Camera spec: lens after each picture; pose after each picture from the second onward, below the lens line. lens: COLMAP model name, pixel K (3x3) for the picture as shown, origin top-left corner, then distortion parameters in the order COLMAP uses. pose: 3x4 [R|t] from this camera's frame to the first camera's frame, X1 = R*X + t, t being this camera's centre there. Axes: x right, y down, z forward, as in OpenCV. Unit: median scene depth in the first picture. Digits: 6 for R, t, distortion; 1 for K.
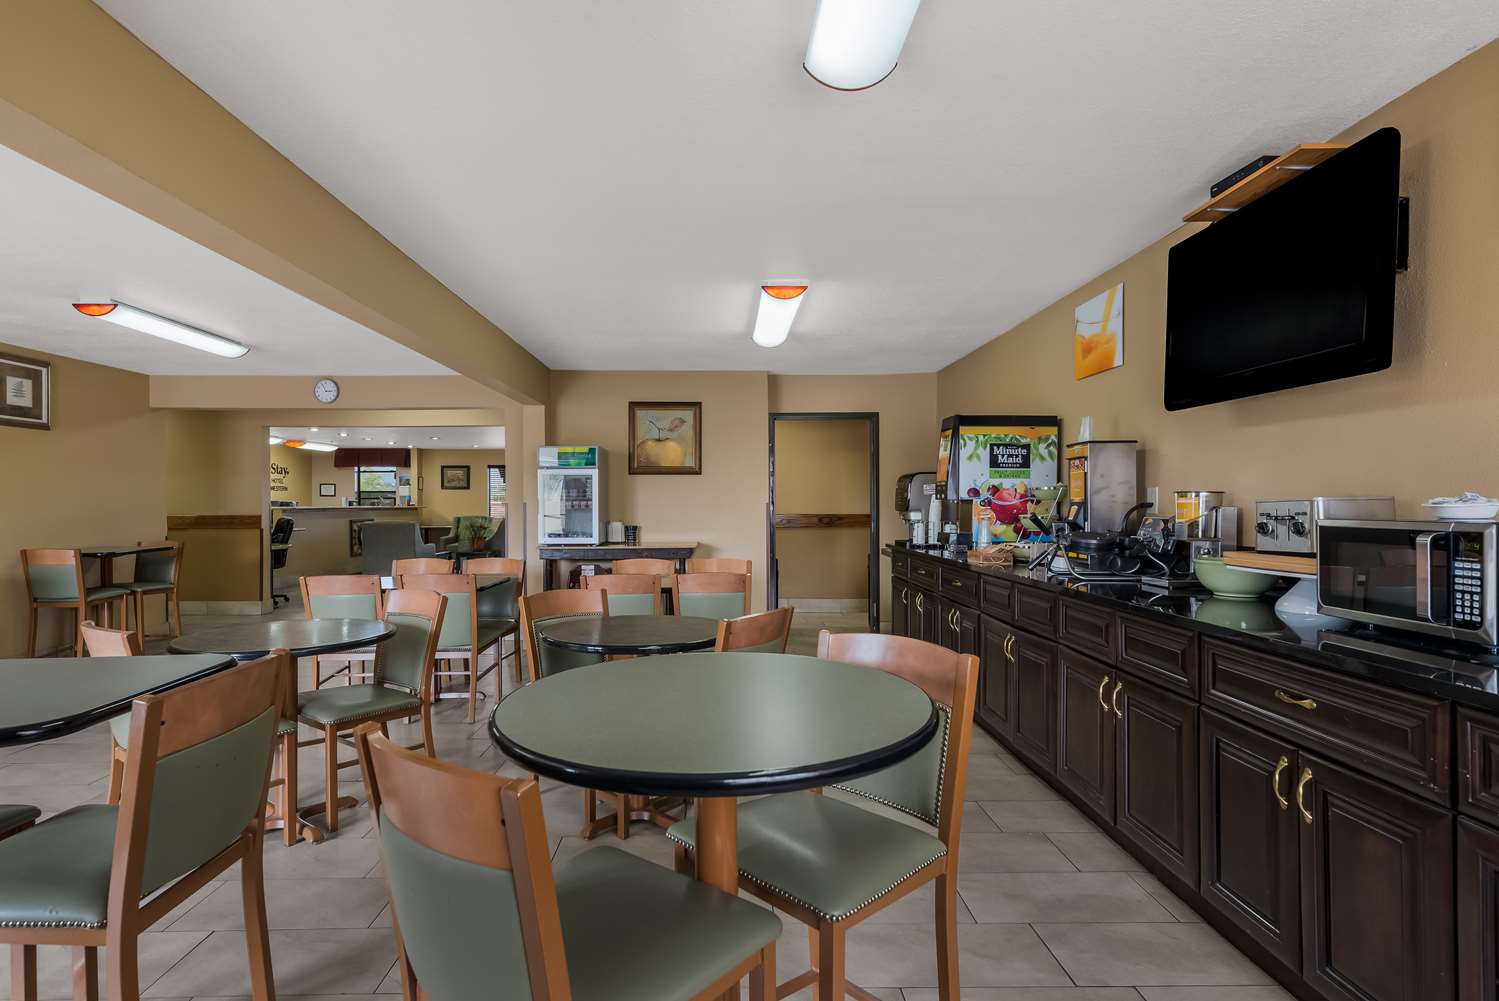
lens RADIAL K [[780.9, 0, 747.0], [0, 780.9, 501.3], [0, 0, 1]] dist [-0.000398, -0.000018]
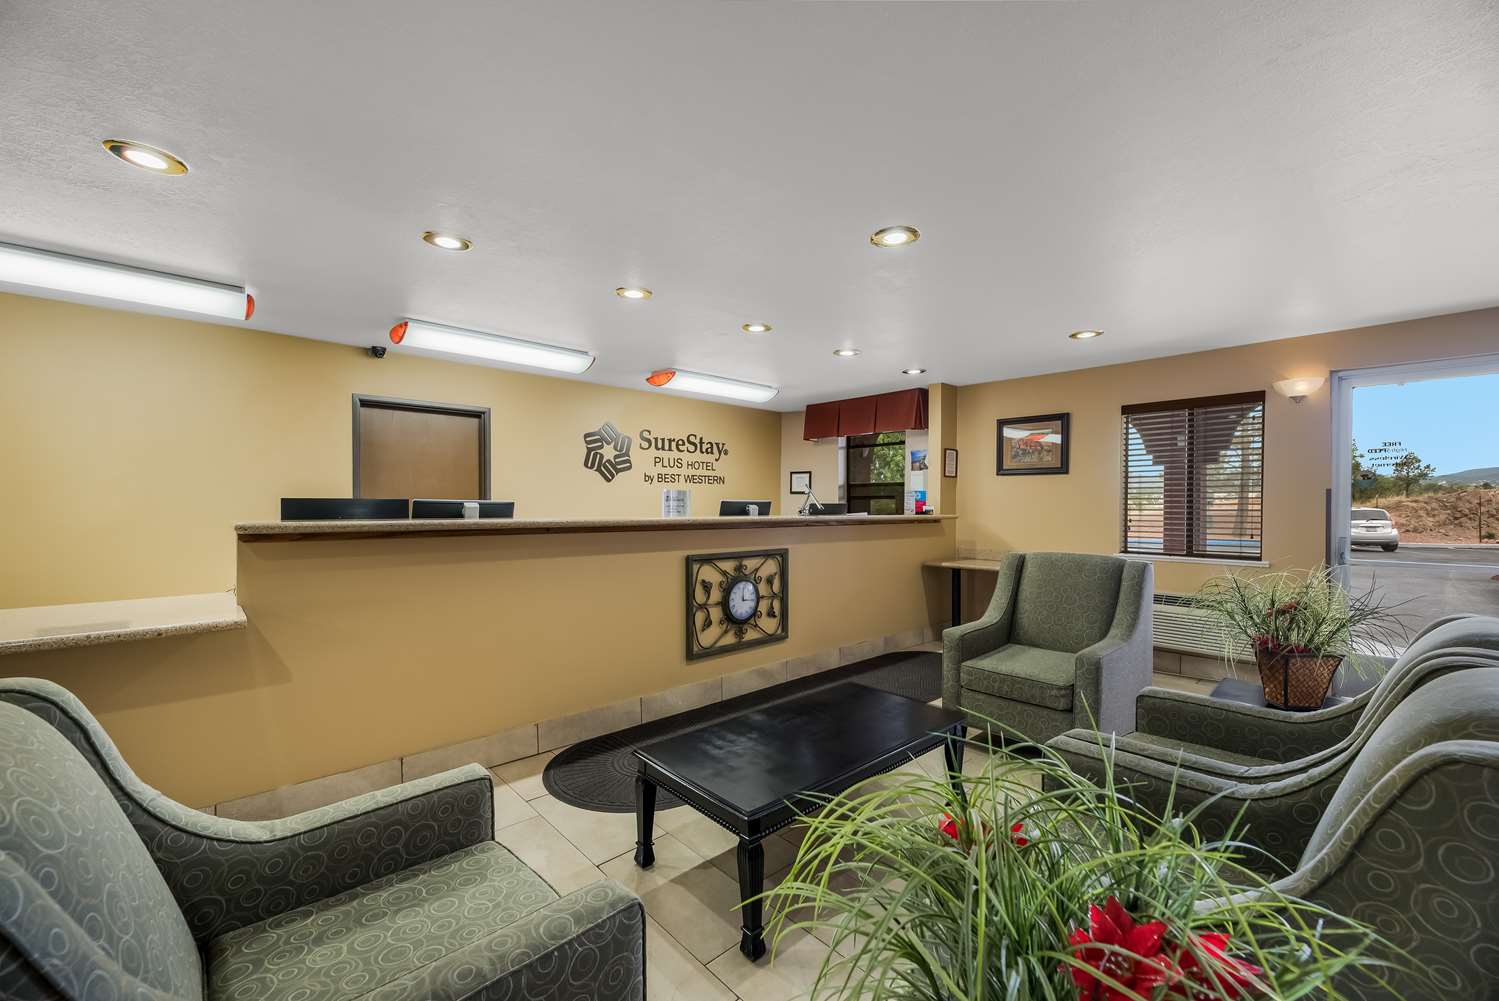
lens RADIAL K [[594.3, 0, 747.4], [0, 594.3, 506.0], [0, 0, 1]] dist [0.000295, 0.000004]
pose [[0.643734, 0.011571, -0.765162, -0.249323], [-0.008691, 0.999932, 0.007809, -0.000943], [0.765200, 0.001624, 0.643790, 0.738690]]
